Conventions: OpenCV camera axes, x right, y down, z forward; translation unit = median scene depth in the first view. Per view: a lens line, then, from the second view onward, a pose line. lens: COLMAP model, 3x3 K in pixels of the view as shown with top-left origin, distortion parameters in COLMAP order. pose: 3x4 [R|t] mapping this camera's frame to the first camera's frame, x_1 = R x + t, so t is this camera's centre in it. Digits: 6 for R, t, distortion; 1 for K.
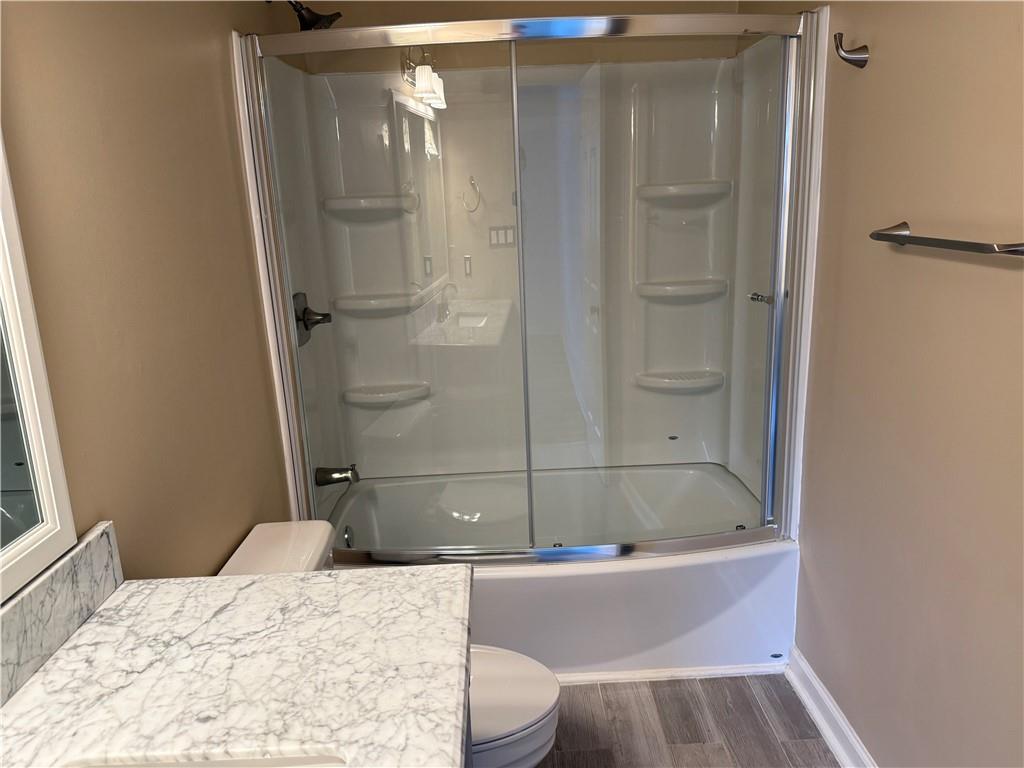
lens RADIAL K [[754.9, 0, 510.2], [0, 754.9, 391.3], [0, 0, 1]] dist [-0.003783, 0.012215]
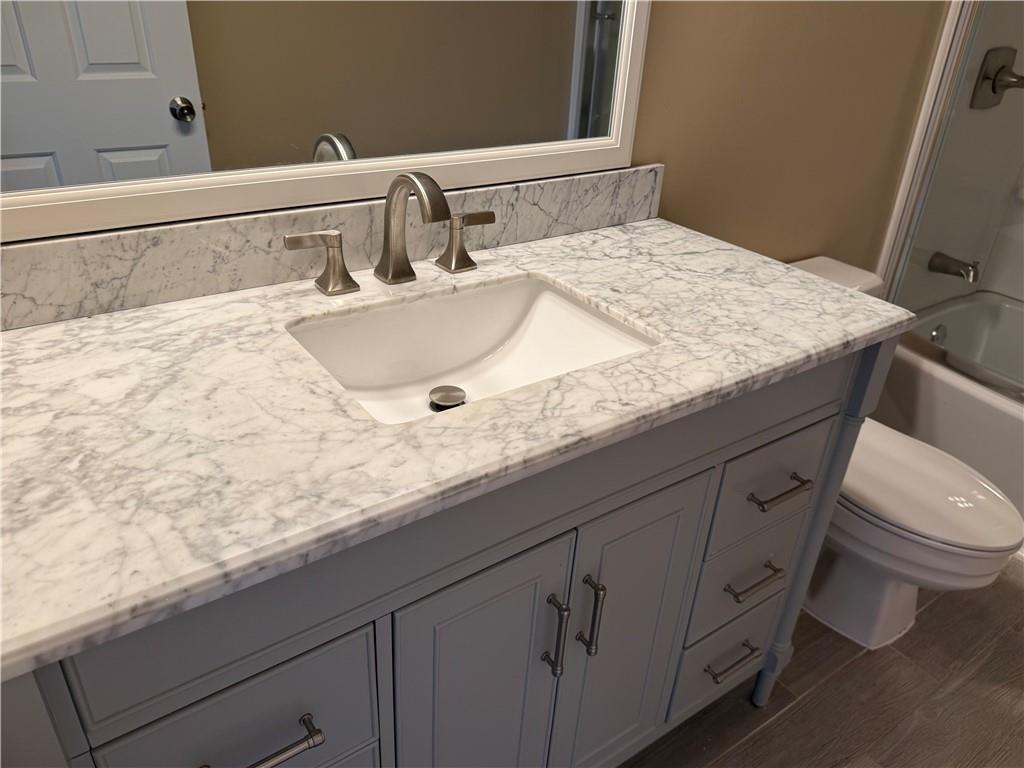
lens RADIAL K [[754.9, 0, 509.9], [0, 754.9, 378.6], [0, 0, 1]] dist [-0.003783, 0.012215]
pose [[0.562711, 0.459934, -0.686890, 0.420665], [-0.275777, 0.887772, 0.368521, 0.111099], [0.779297, -0.017942, 0.626398, 0.004928]]
